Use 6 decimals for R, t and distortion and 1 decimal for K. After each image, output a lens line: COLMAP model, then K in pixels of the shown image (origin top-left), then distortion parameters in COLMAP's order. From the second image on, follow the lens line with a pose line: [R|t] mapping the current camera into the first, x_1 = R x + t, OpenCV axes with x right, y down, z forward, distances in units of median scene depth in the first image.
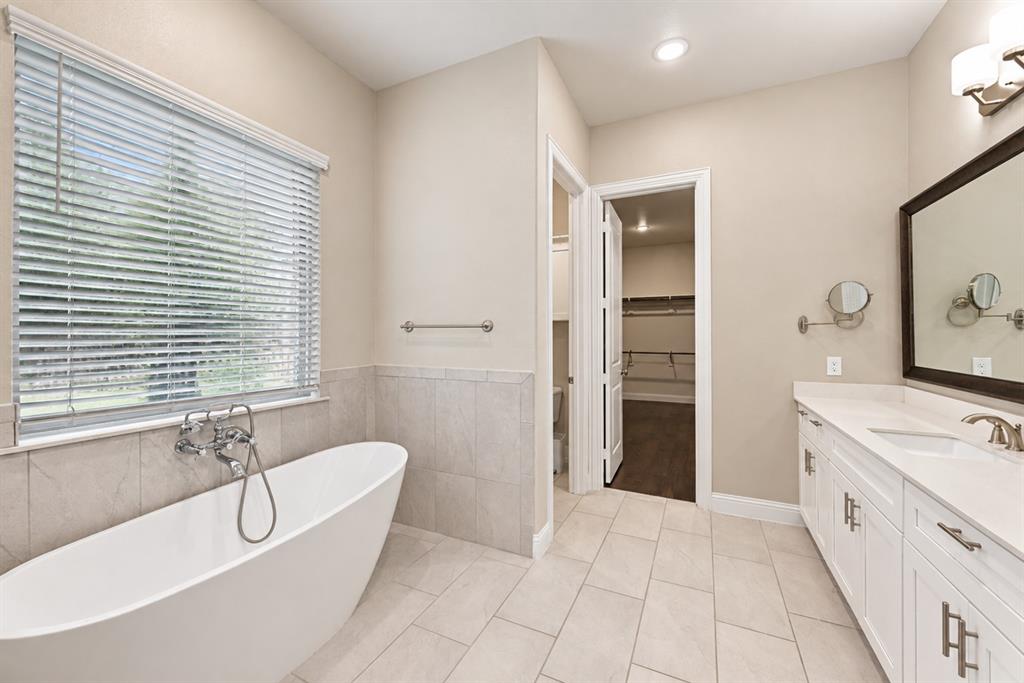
lens RADIAL K [[399.9, 0, 513.6], [0, 399.9, 336.5], [0, 0, 1]] dist [0.075905, 0.000015]
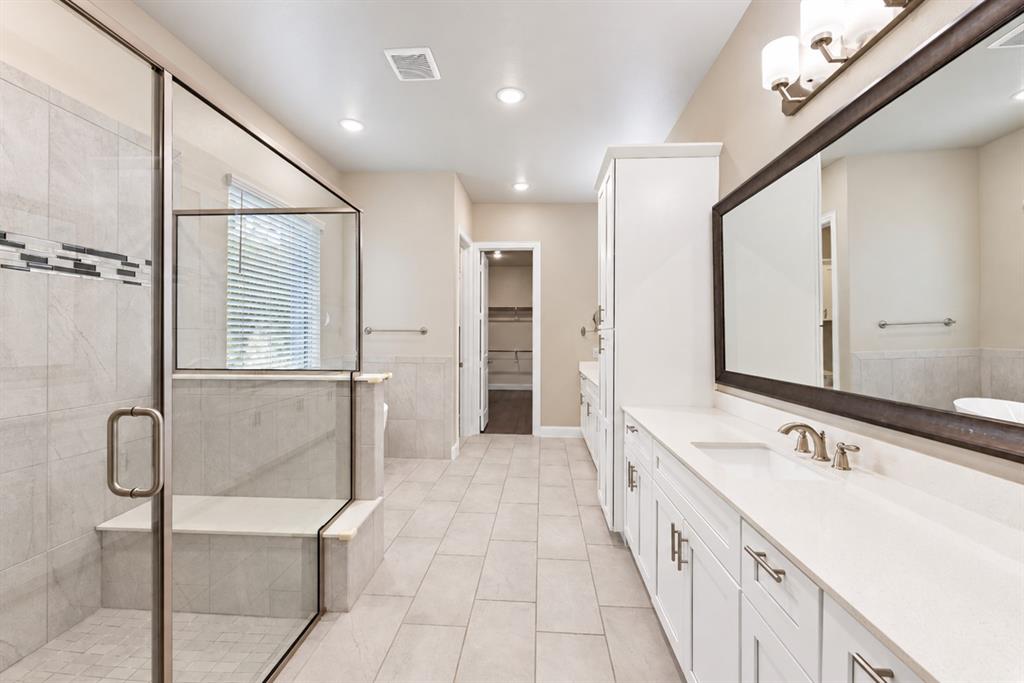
lens RADIAL K [[399.9, 0, 513.6], [0, 399.9, 336.5], [0, 0, 1]] dist [0.075905, 0.000015]
pose [[0.930940, 0.005226, 0.365134, -0.228735], [-0.003480, 0.999979, -0.005438, 0.004482], [-0.365155, 0.003792, 0.930939, -0.503217]]
